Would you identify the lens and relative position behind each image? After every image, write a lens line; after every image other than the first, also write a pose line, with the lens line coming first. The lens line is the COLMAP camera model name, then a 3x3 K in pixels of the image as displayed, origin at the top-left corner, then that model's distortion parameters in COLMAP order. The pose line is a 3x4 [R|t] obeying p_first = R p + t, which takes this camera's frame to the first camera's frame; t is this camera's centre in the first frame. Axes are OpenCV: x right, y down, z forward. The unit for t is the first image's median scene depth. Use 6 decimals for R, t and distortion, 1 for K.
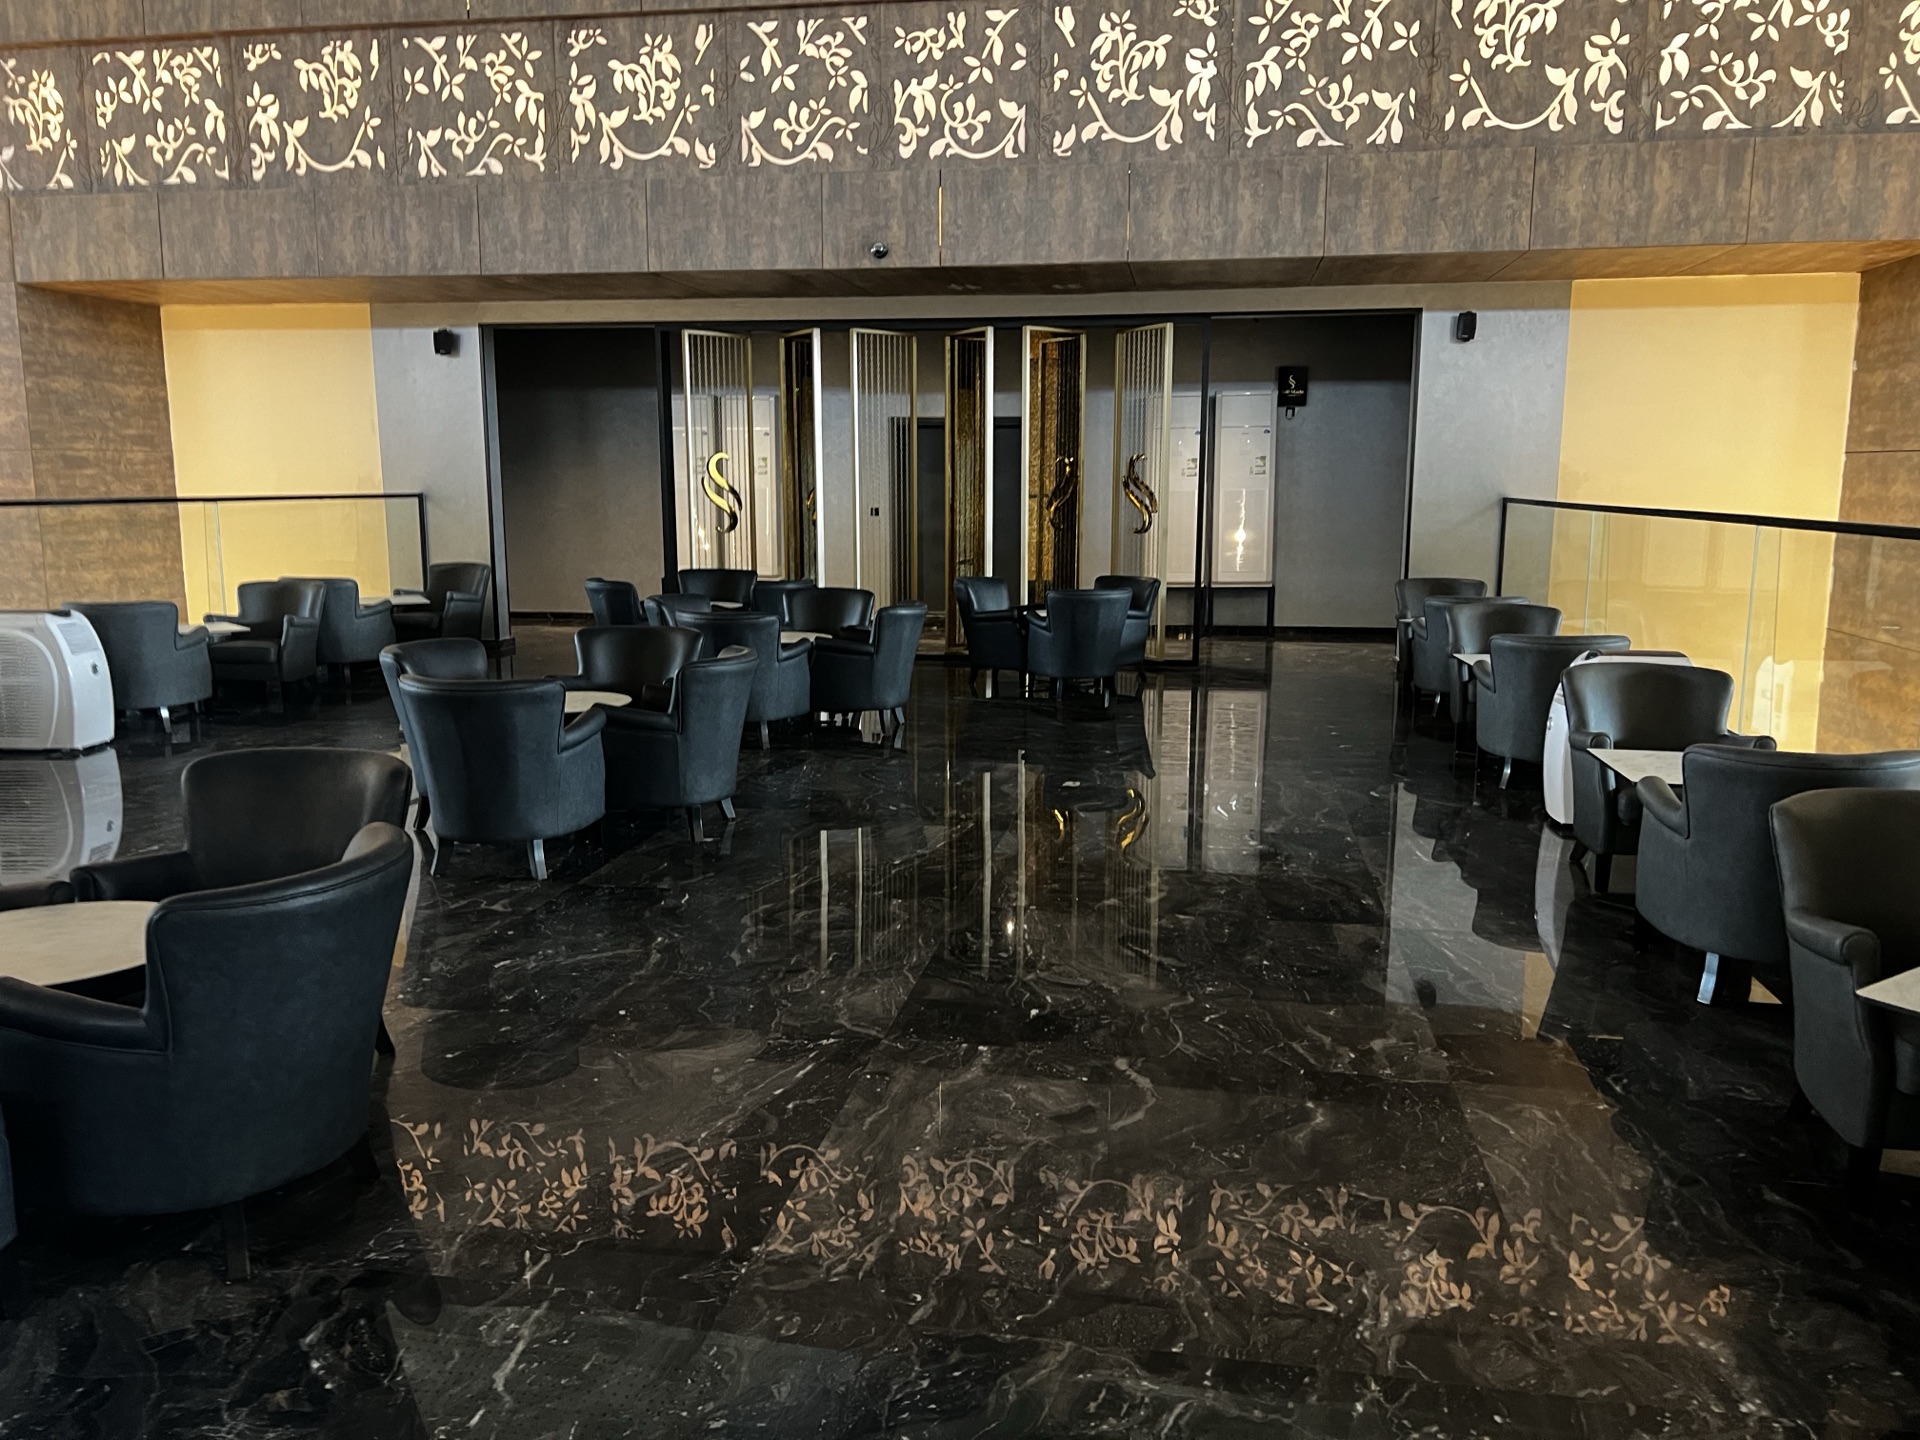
lens RADIAL K [[1441.8, 0, 961.9], [0, 1441.8, 710.5], [0, 0, 1]] dist [0.047936, -0.055729]
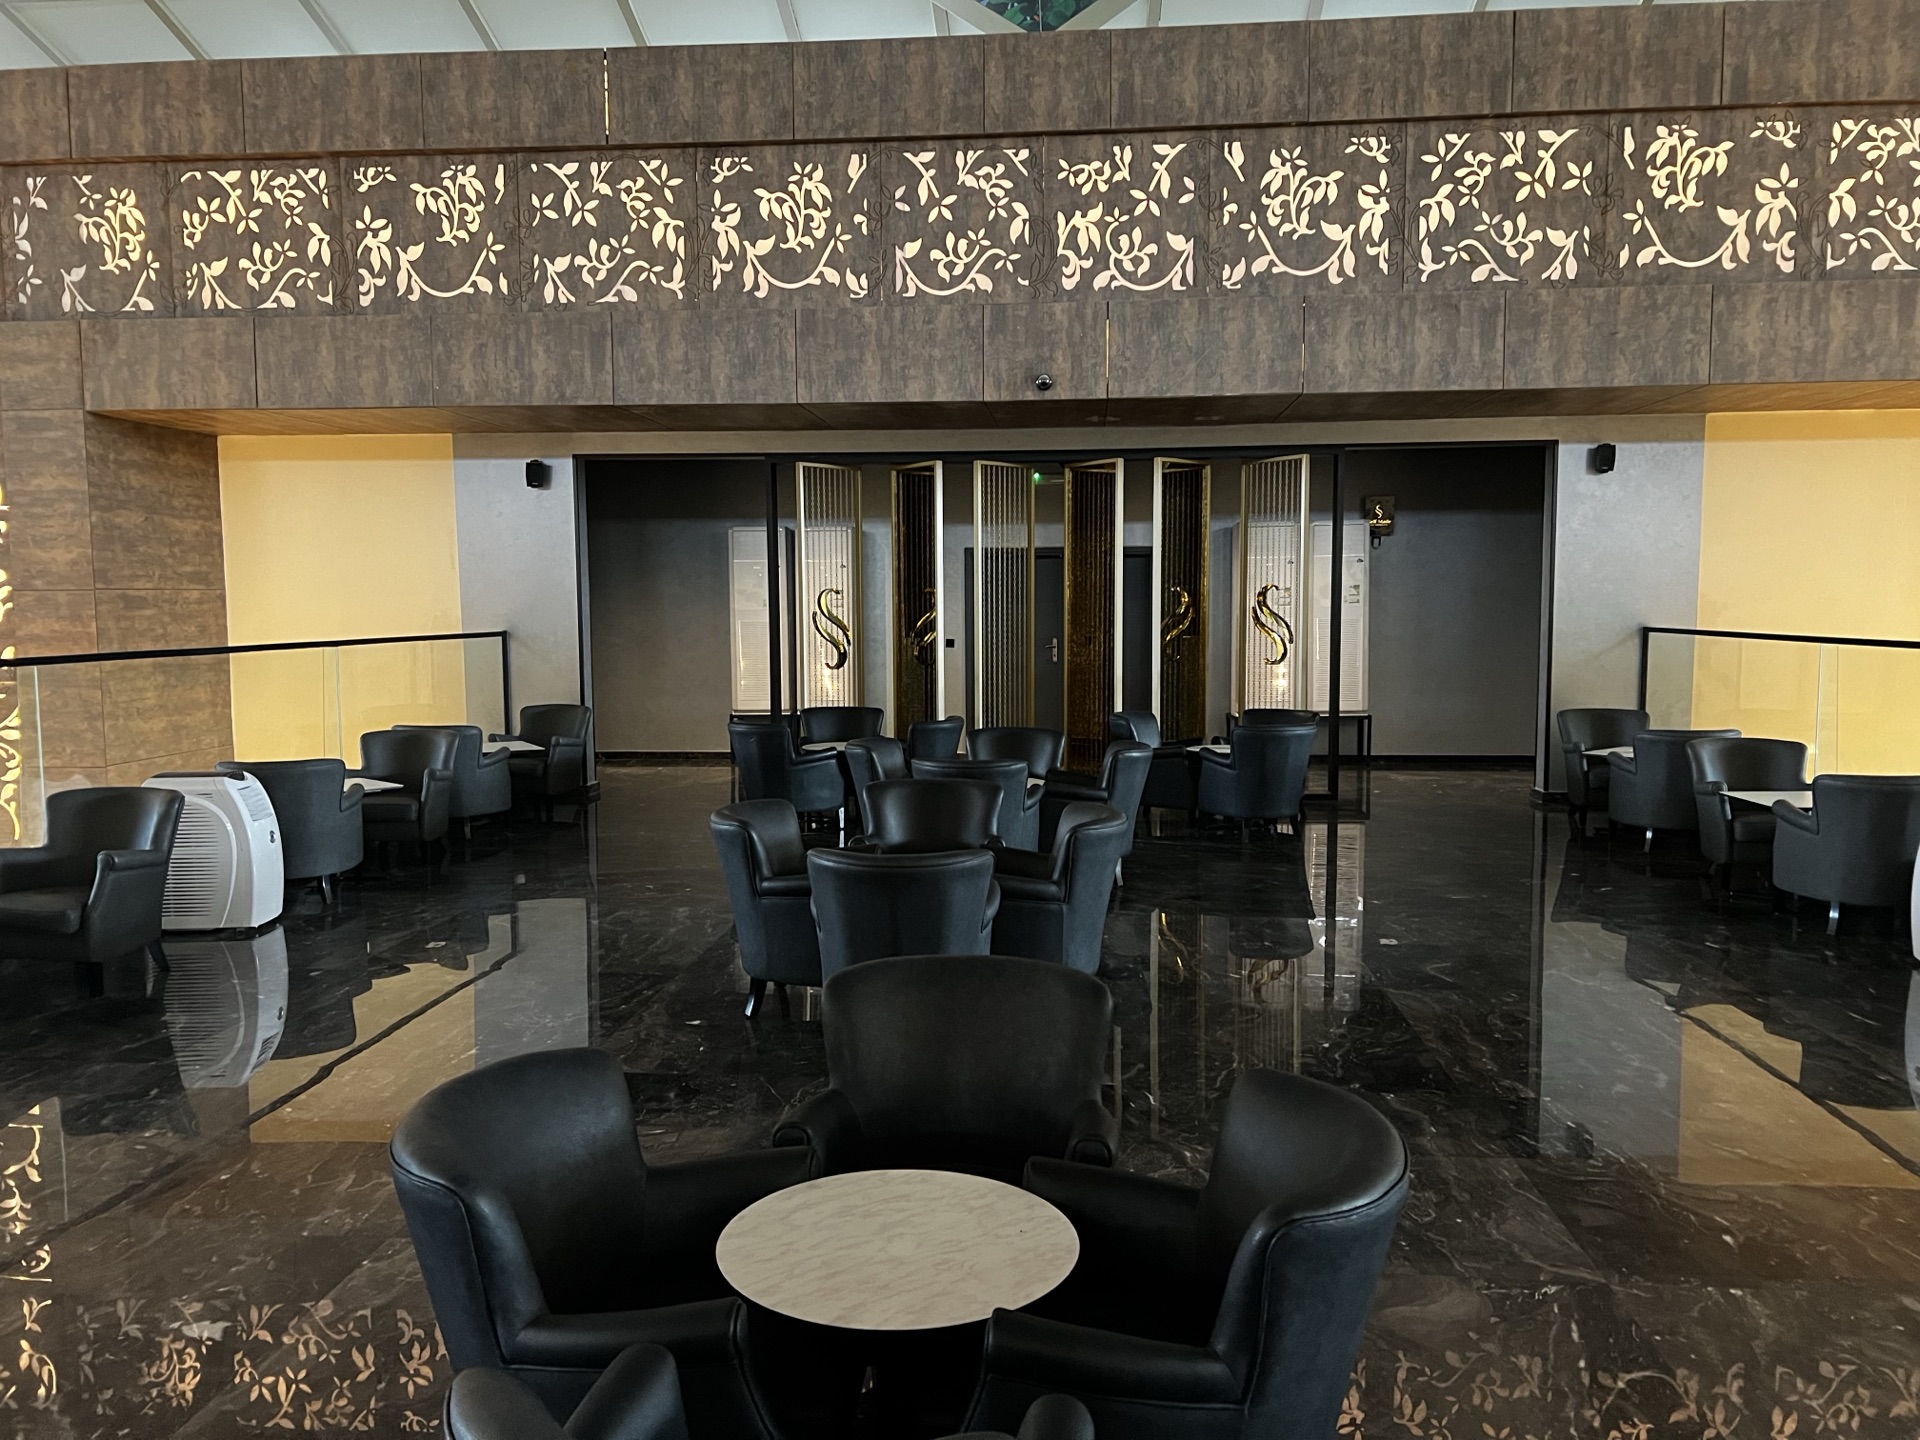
lens RADIAL K [[1441.8, 0, 948.1], [0, 1441.8, 719.2], [0, 0, 1]] dist [0.047936, -0.055729]
pose [[0.996420, -0.014161, 0.083341, -0.196530], [0.020595, 0.996830, -0.076845, -0.017869], [-0.081988, 0.078286, 0.993554, 0.056775]]
